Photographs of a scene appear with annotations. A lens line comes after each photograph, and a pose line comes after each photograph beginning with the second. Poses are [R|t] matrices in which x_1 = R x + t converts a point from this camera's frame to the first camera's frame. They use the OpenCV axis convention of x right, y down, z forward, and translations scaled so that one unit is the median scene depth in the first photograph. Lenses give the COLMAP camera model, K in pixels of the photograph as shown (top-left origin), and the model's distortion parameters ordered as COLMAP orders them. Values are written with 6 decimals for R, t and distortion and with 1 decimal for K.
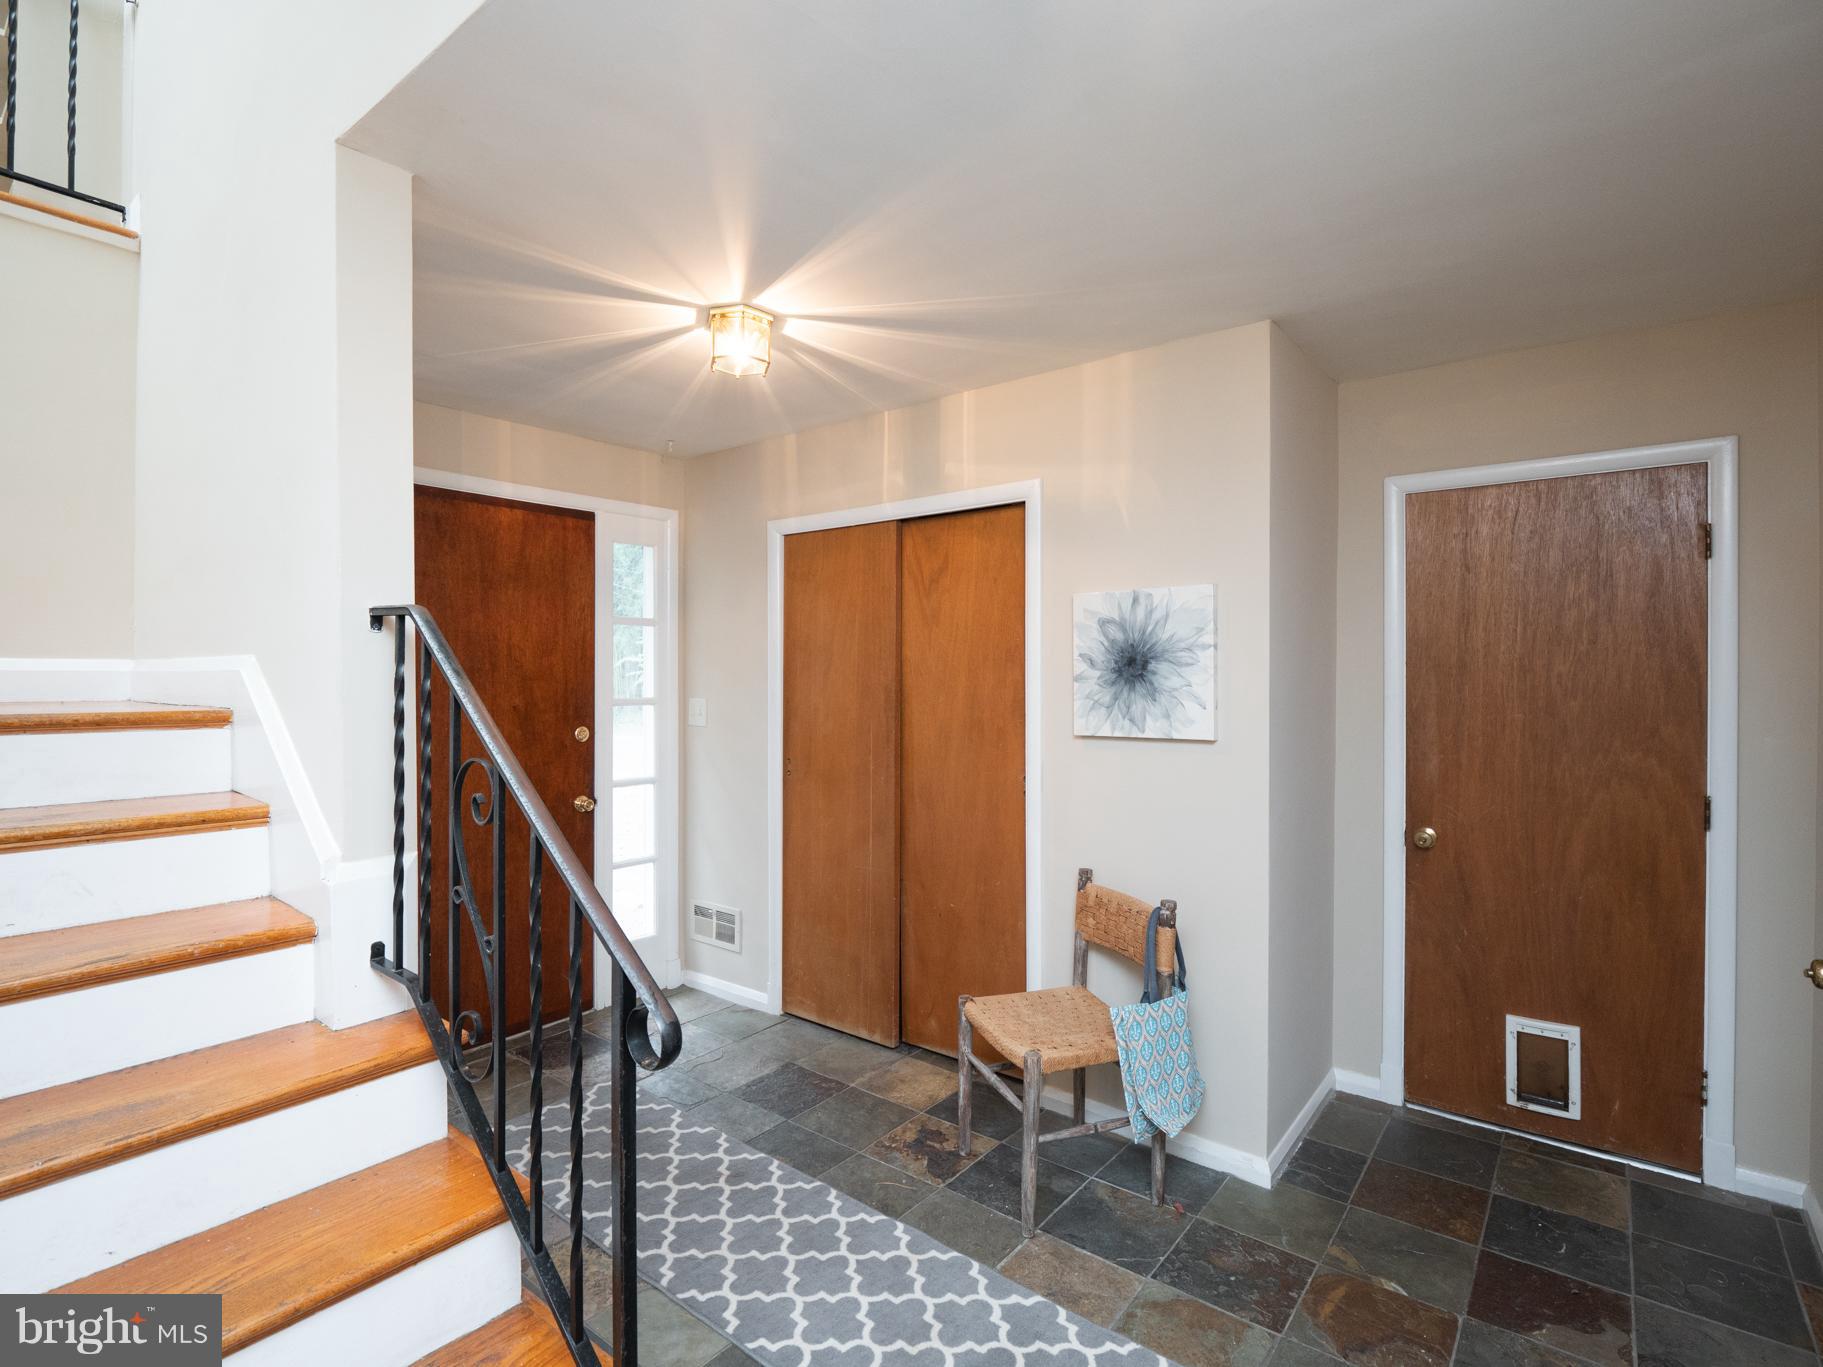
lens RADIAL K [[886.9, 0, 924.1], [0, 886.9, 679.0], [0, 0, 1]] dist [-0.015933, 0.000006]
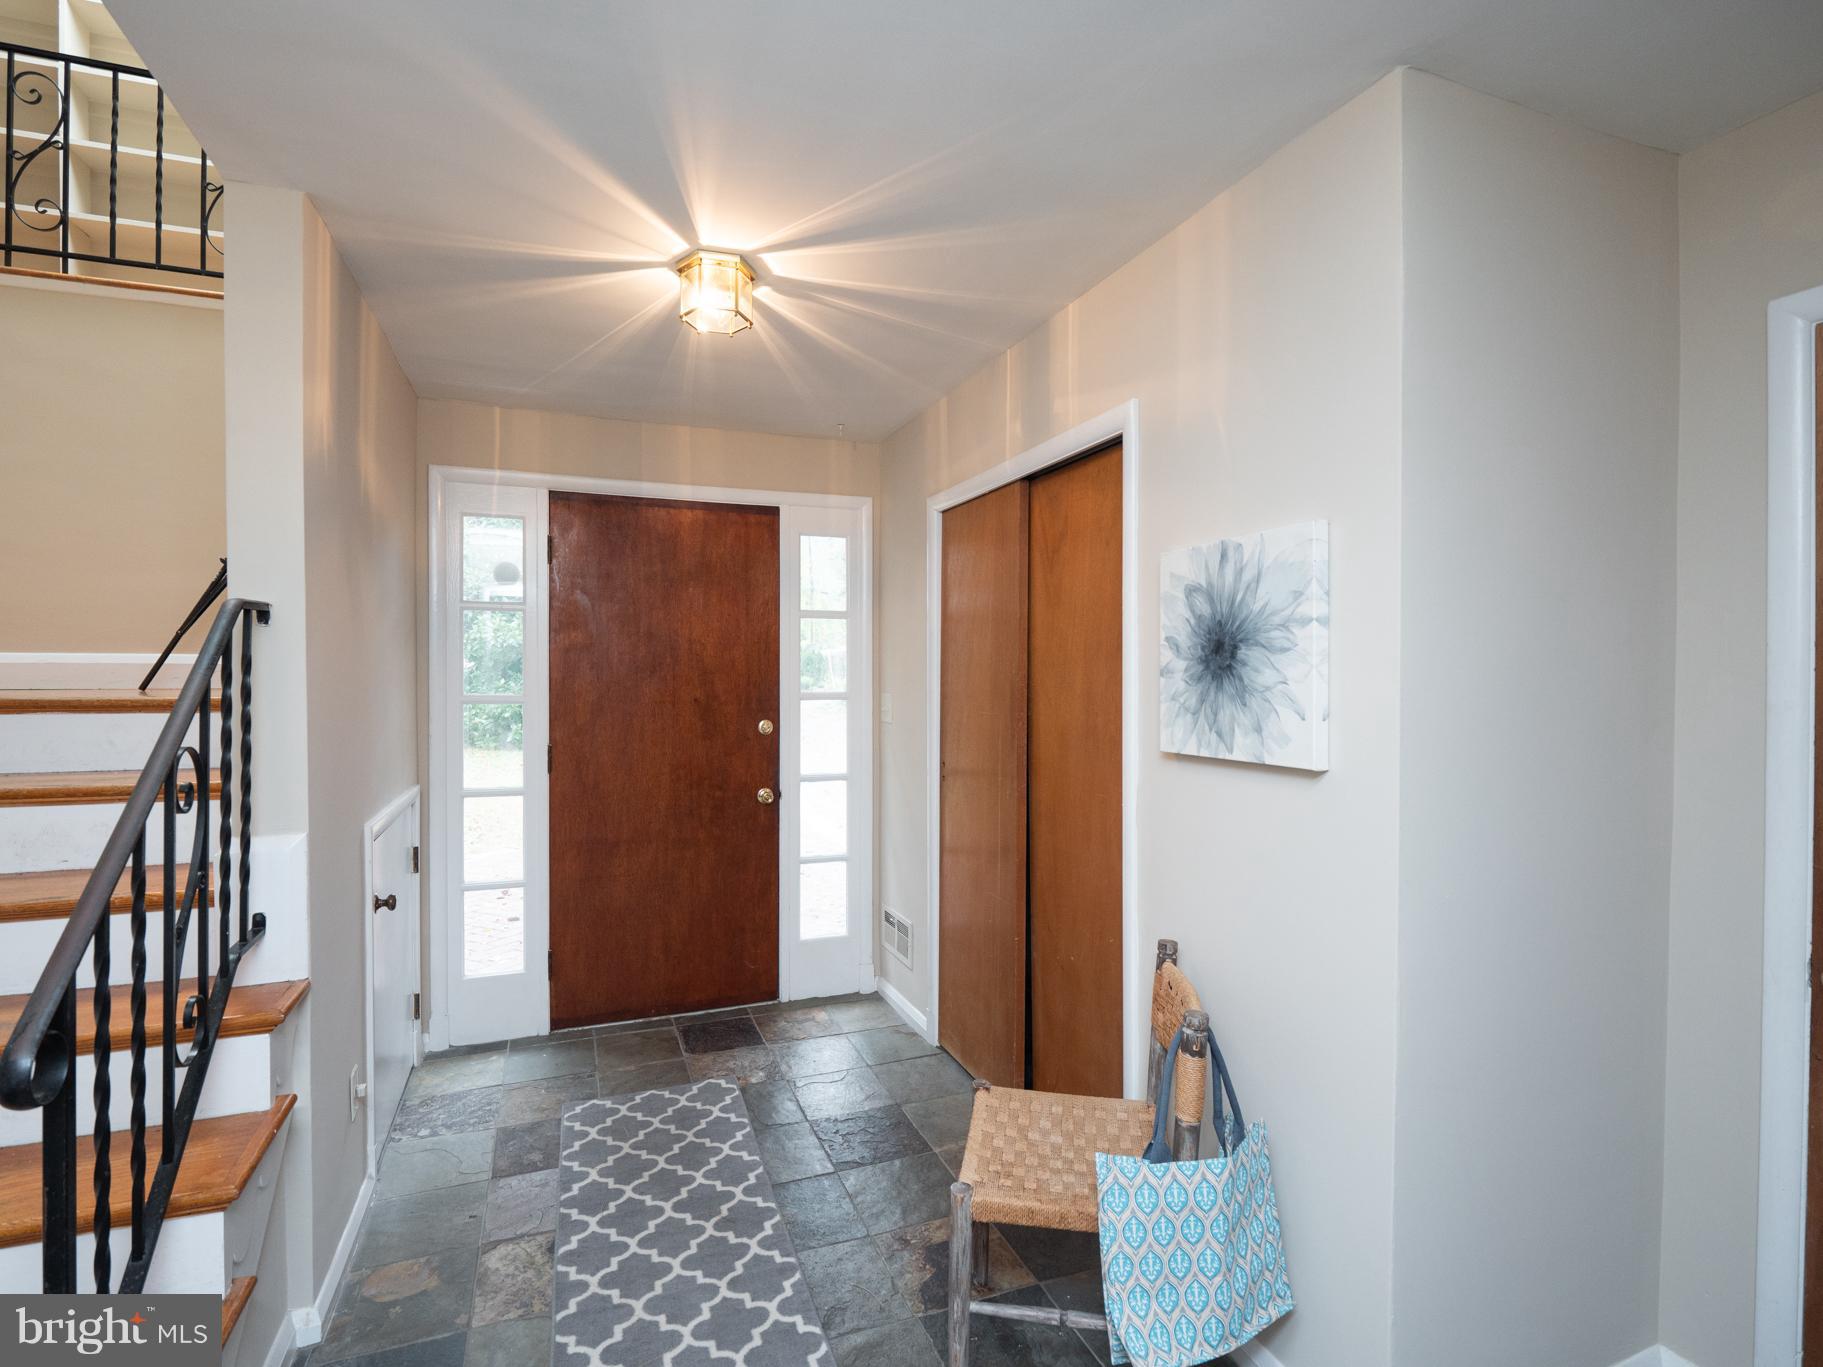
lens RADIAL K [[886.9, 0, 909.4], [0, 886.9, 681.8], [0, 0, 1]] dist [-0.015933, 0.000006]
pose [[0.859169, 0.005676, -0.511660, 0.341938], [-0.001227, 0.999958, 0.009033, 0.001146], [0.511690, -0.007133, 0.859140, 0.269468]]
